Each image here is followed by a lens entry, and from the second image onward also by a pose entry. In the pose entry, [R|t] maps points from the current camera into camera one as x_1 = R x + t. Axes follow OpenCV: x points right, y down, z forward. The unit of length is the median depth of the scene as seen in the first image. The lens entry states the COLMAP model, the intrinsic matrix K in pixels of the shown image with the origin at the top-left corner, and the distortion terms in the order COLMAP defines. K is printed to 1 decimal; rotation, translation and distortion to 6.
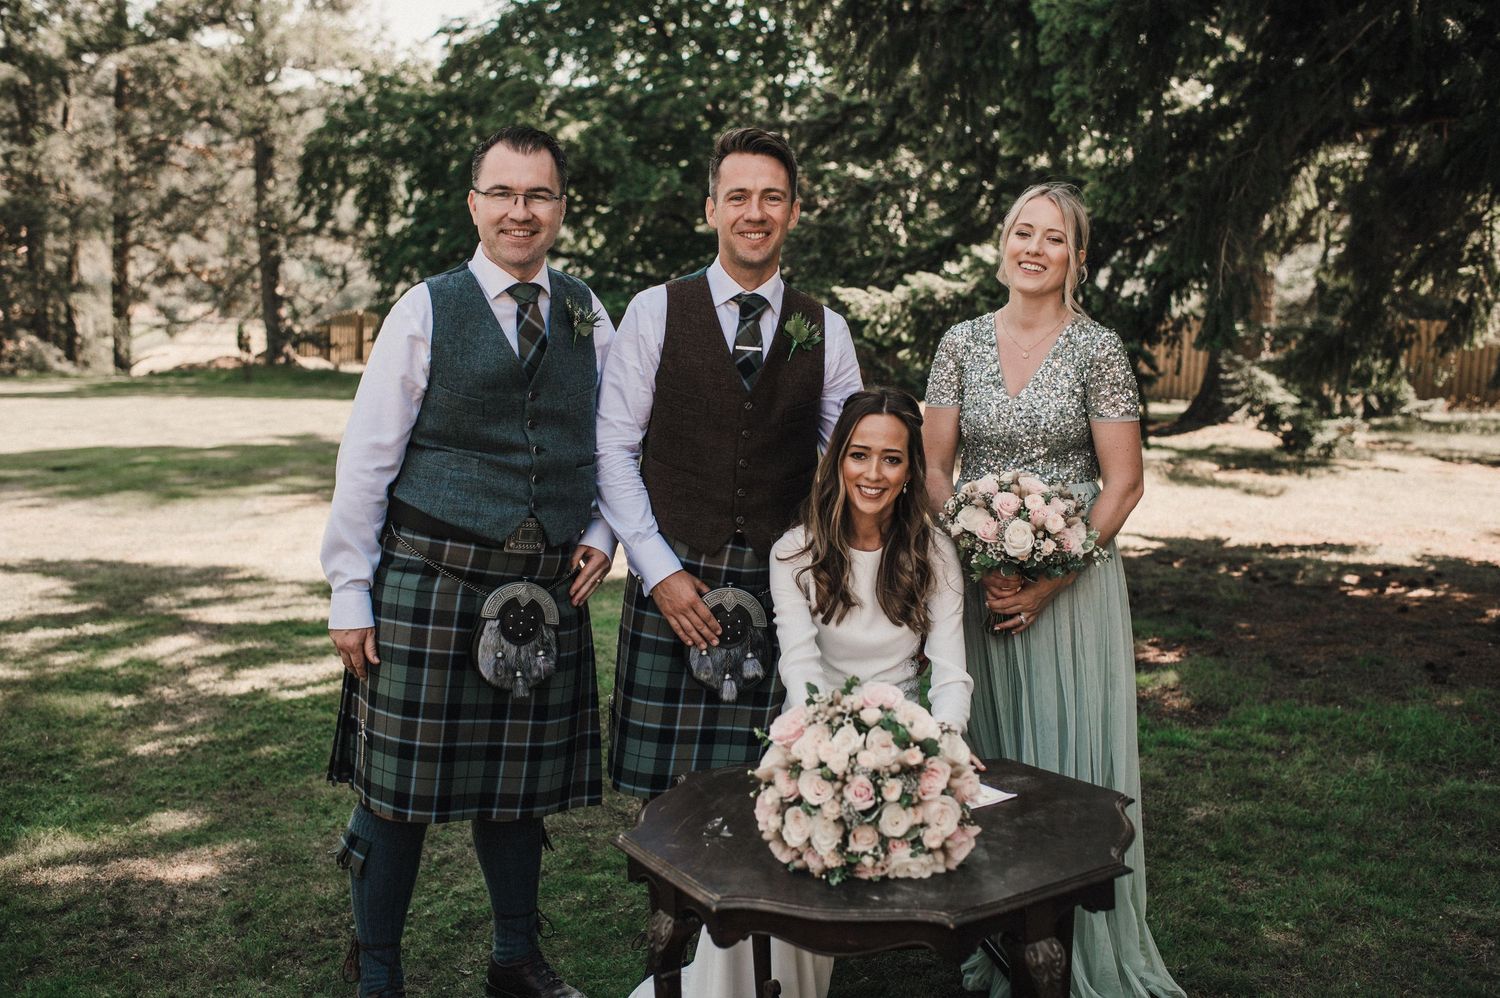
lens RADIAL K [[1515.5, 0, 756.7], [0, 1515.5, 496.8], [0, 0, 1]] dist [-0.104751, 0.124840]
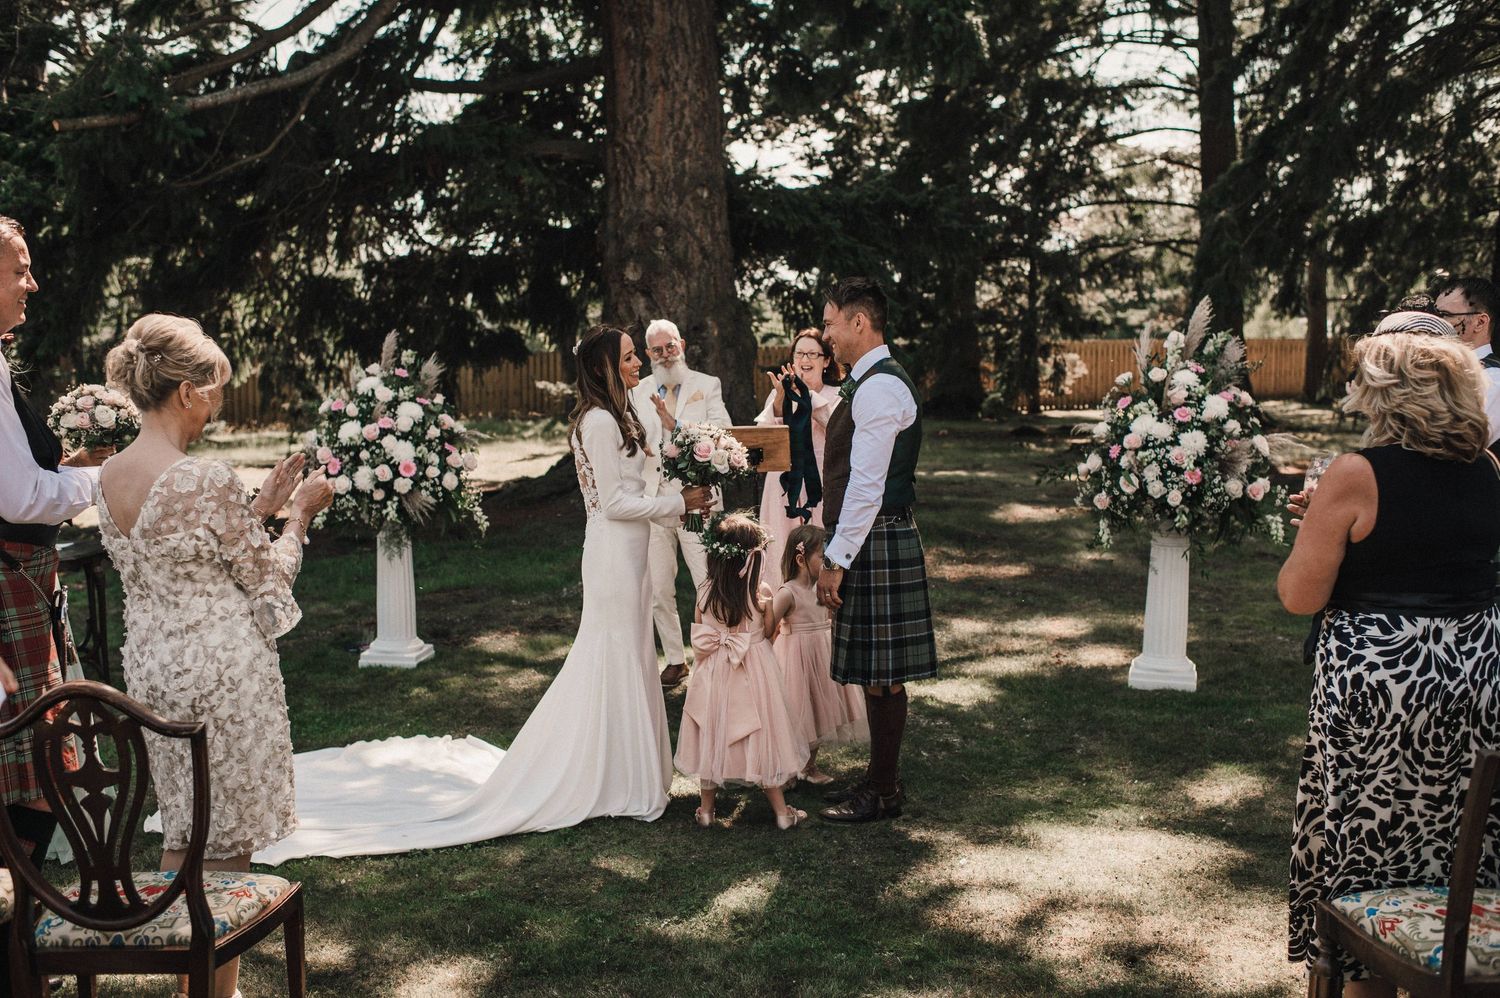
lens RADIAL K [[1515.5, 0, 756.7], [0, 1515.5, 496.8], [0, 0, 1]] dist [-0.104751, 0.124840]
pose [[0.718843, -0.096423, 0.688453, -0.178264], [0.111461, 0.993508, 0.022767, 0.032377], [-0.686179, 0.060370, 0.724923, -0.420546]]
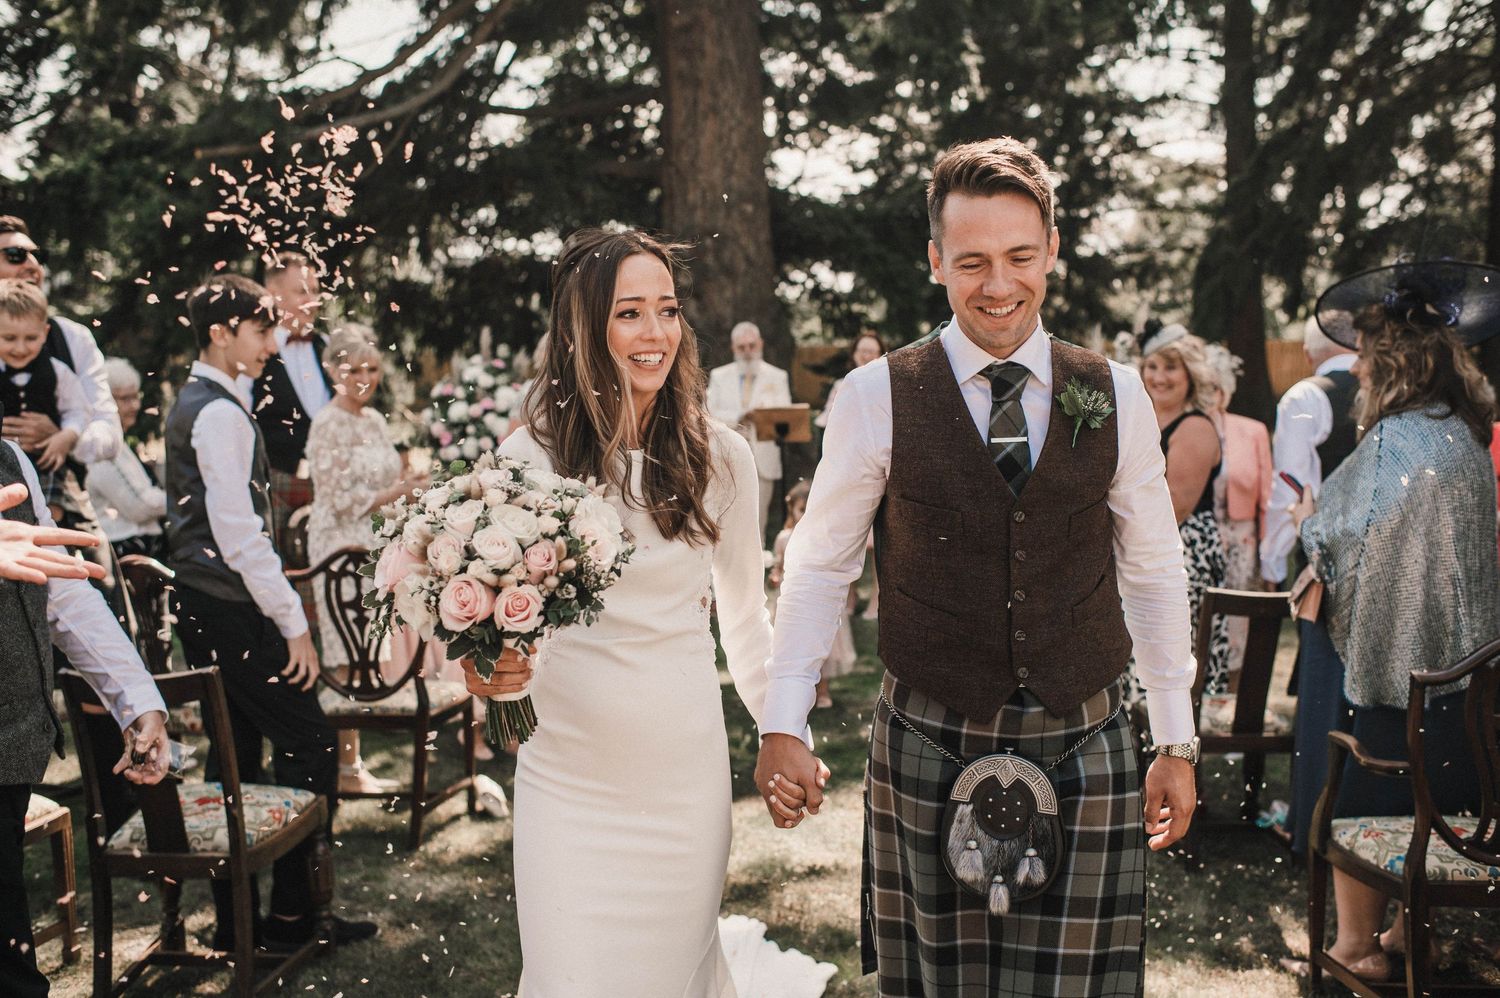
lens RADIAL K [[1515.5, 0, 756.7], [0, 1515.5, 496.8], [0, 0, 1]] dist [-0.104751, 0.124840]
pose [[0.740548, -0.091017, 0.665811, -0.262986], [0.104492, 0.994330, 0.019705, 0.044096], [-0.663830, 0.054980, 0.745860, -0.518513]]
